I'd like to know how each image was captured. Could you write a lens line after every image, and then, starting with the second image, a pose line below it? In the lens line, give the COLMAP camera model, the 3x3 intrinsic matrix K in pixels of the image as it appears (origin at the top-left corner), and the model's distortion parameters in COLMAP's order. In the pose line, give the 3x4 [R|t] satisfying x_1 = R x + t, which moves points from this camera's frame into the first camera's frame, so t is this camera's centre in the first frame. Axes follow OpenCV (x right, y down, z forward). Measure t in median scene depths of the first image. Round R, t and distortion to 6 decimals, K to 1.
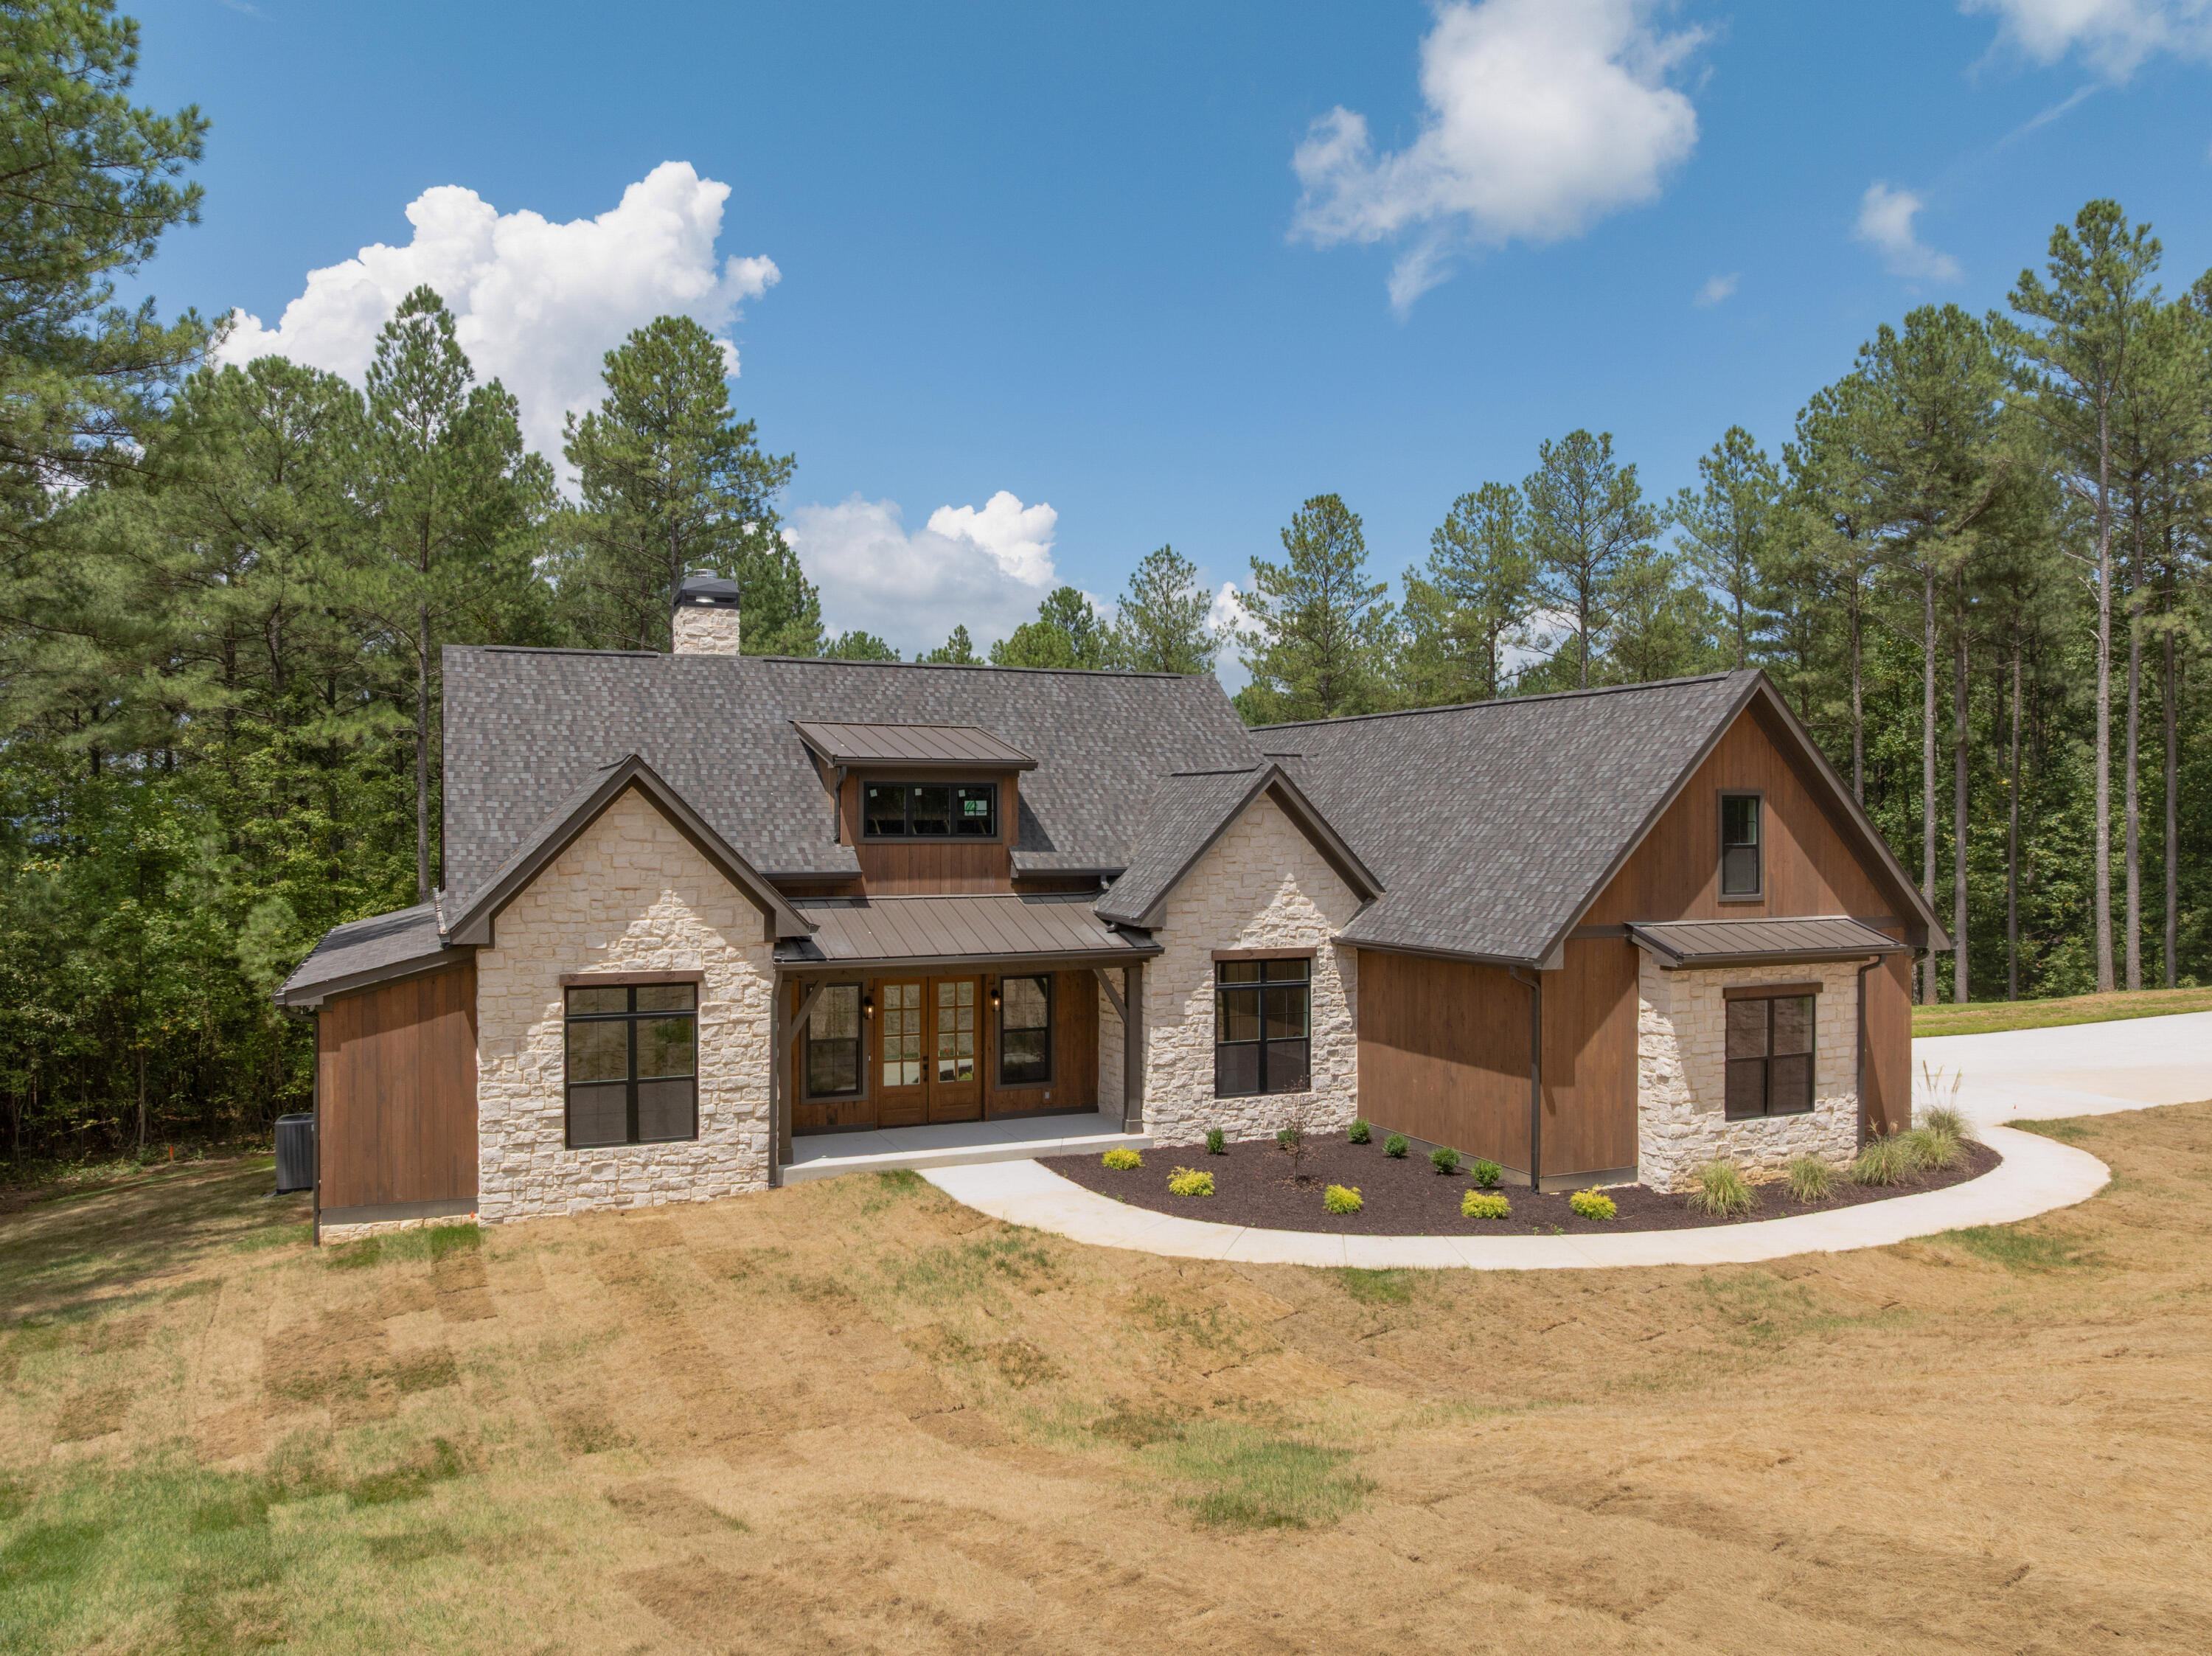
lens RADIAL K [[1576.2, 0, 1101.8], [0, 1576.2, 826.3], [0, 0, 1]] dist [-0.035541, -0.001059]
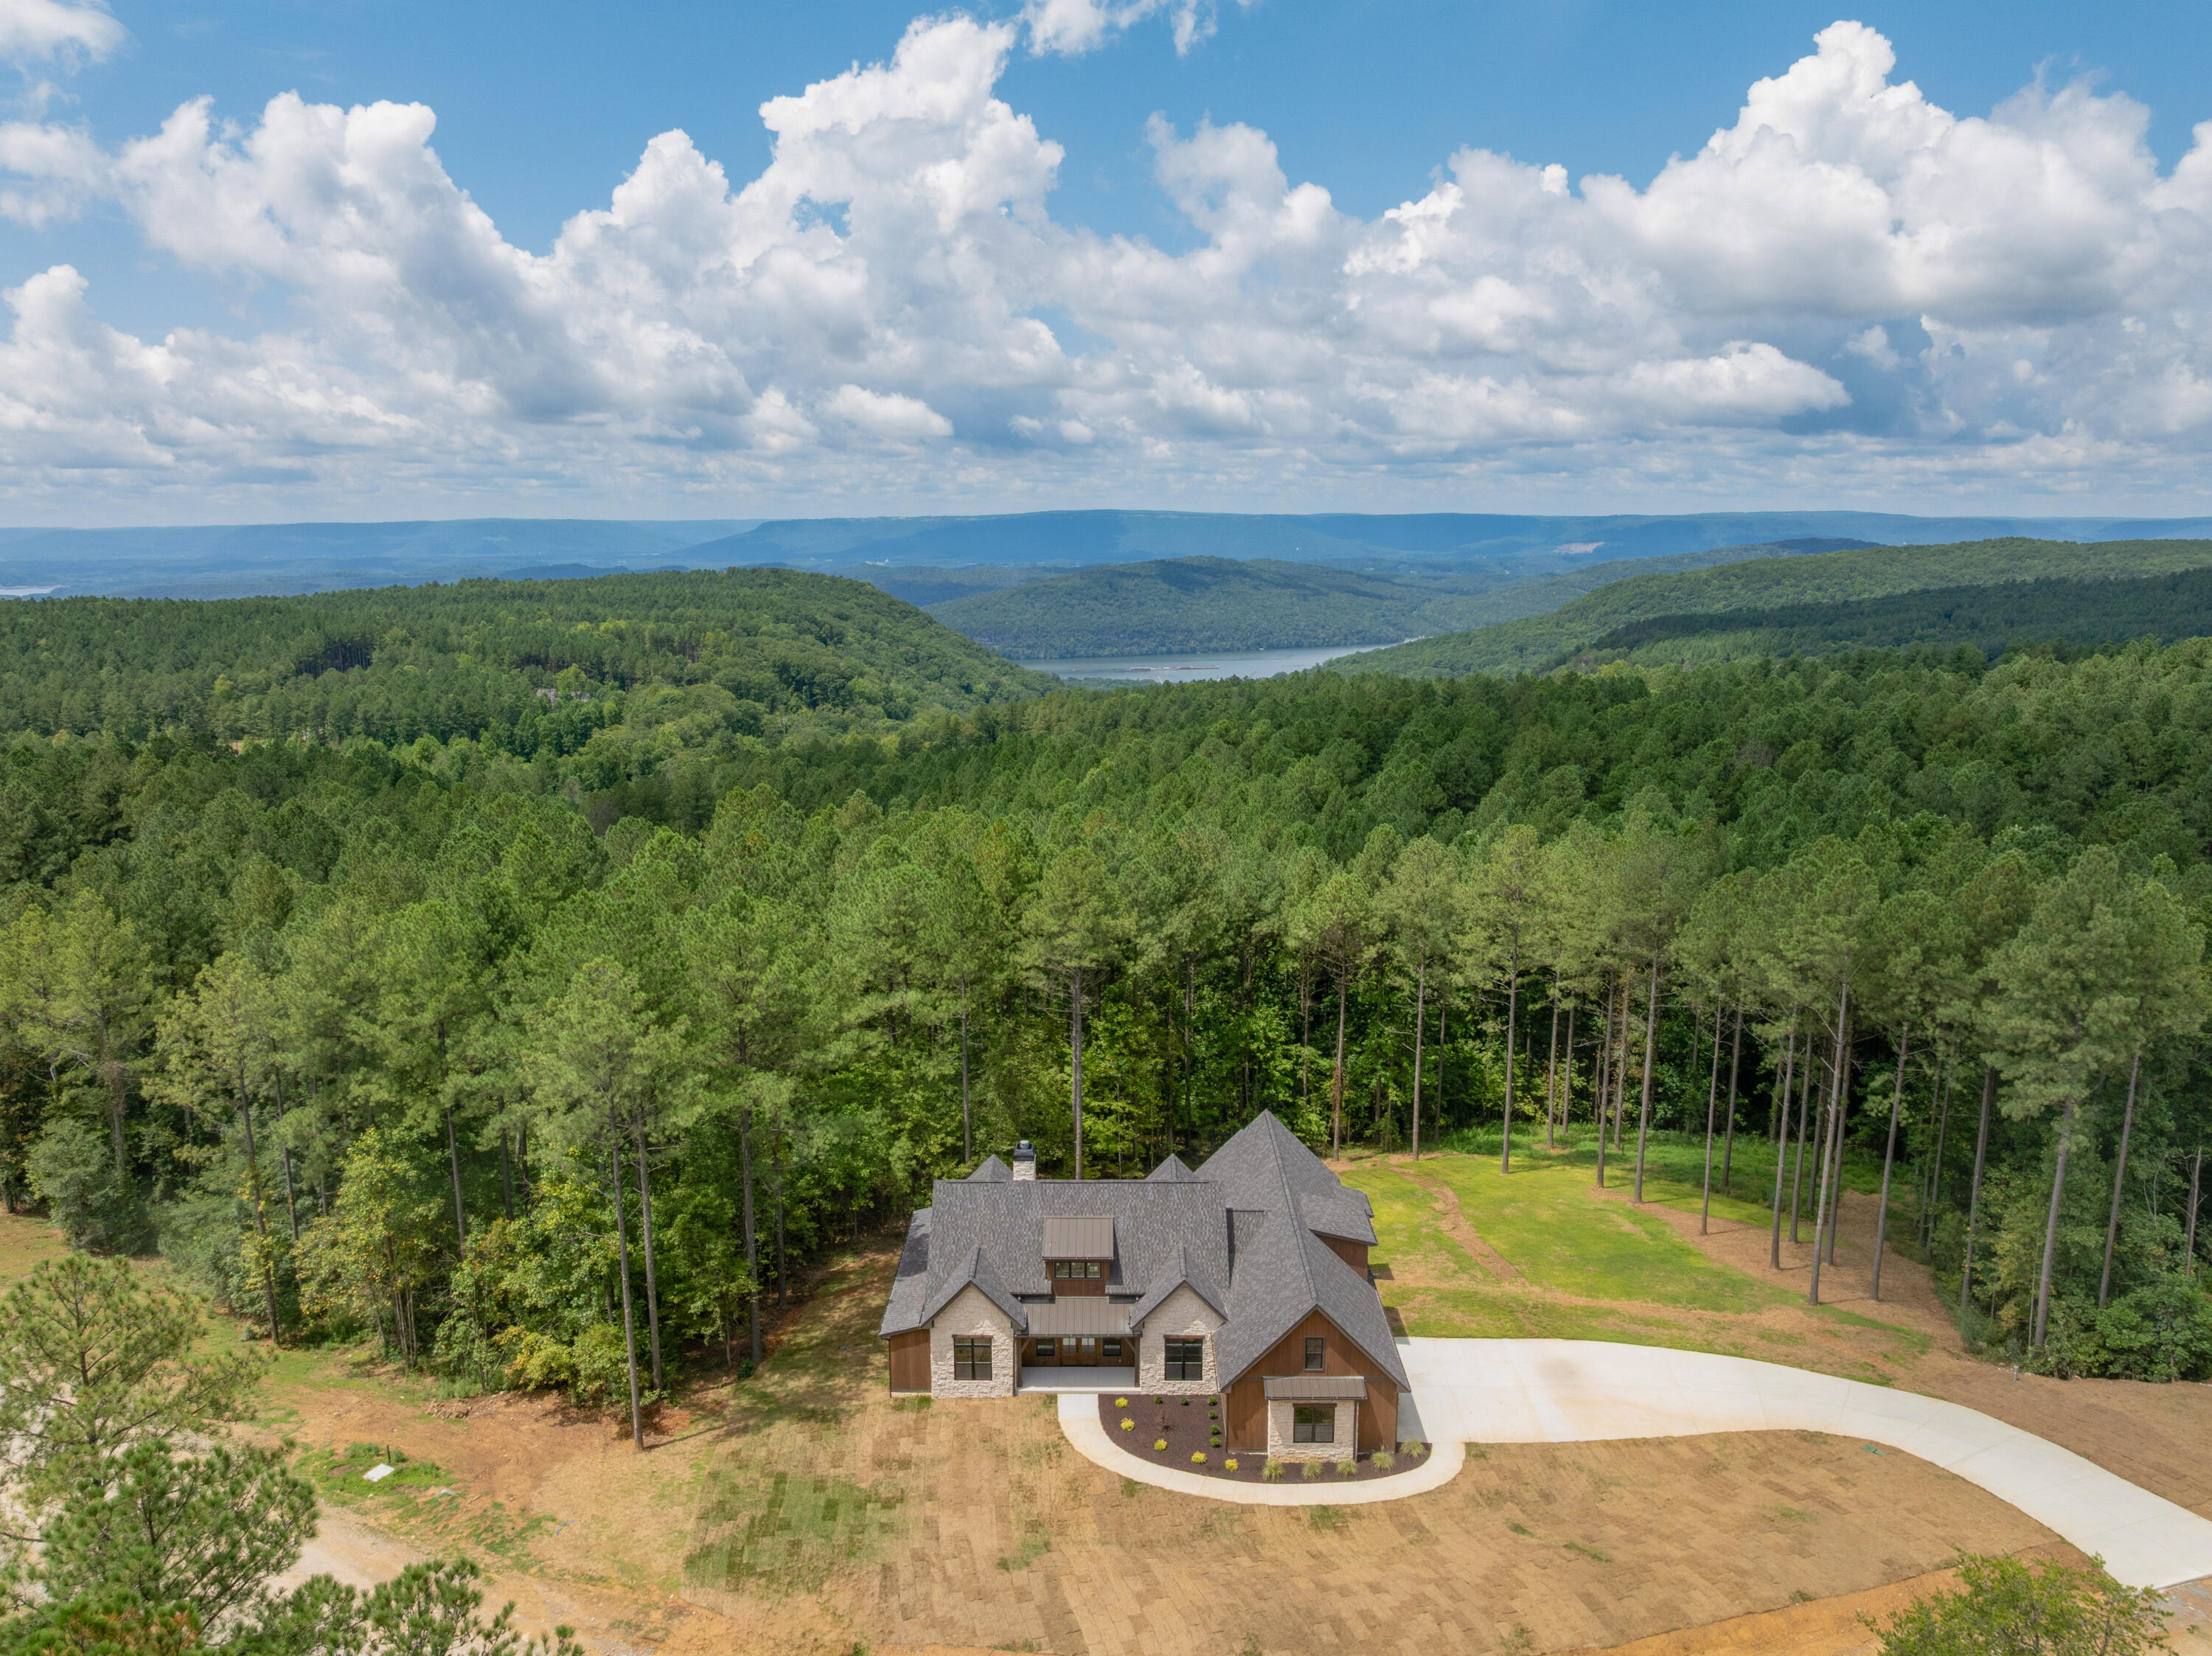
lens RADIAL K [[1591.4, 0, 1101.9], [0, 1591.4, 842.5], [0, 0, 1]] dist [-0.004320, -0.000175]
pose [[0.916028, 0.084233, -0.392170, 1.181414], [-0.004288, 0.979703, 0.200409, -1.590494], [0.401091, -0.181899, 0.897797, -1.733756]]
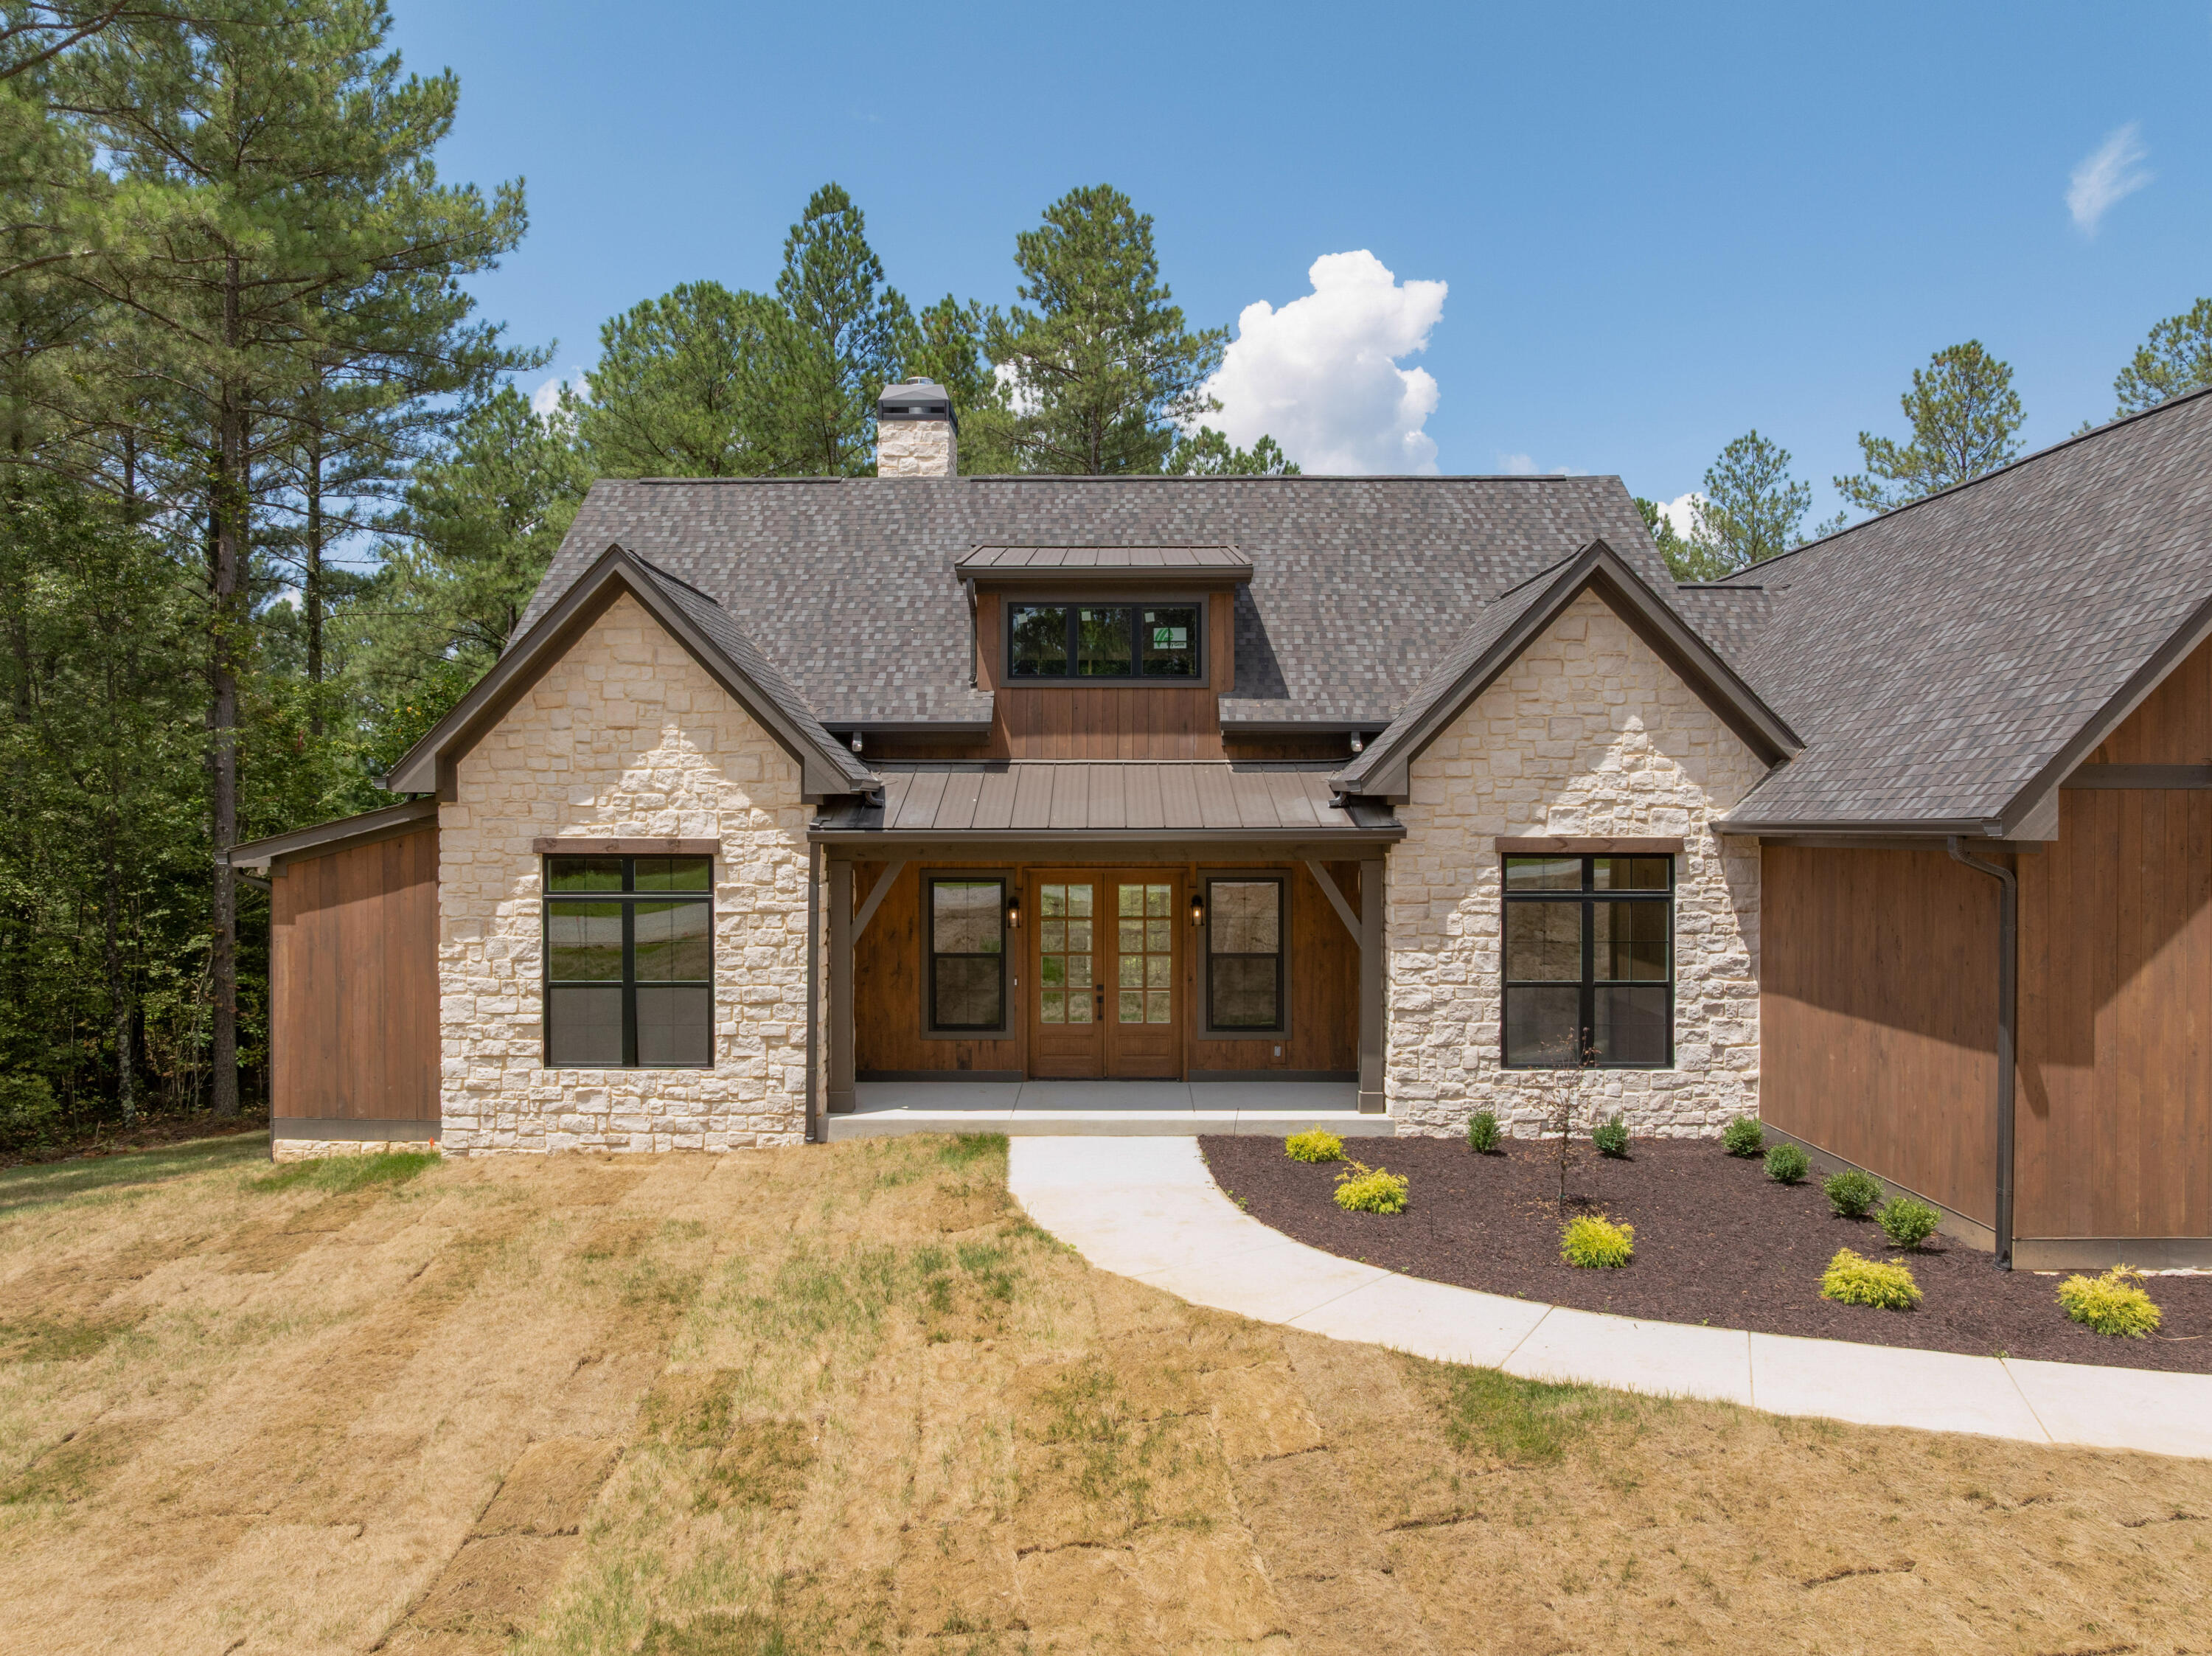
lens RADIAL K [[1576.2, 0, 1103.6], [0, 1576.2, 827.0], [0, 0, 1]] dist [-0.035541, -0.001059]
pose [[0.914132, 0.001935, -0.405411, 0.206227], [-0.000804, 0.999995, 0.002960, 0.081938], [0.405415, -0.002380, 0.914130, 0.391038]]
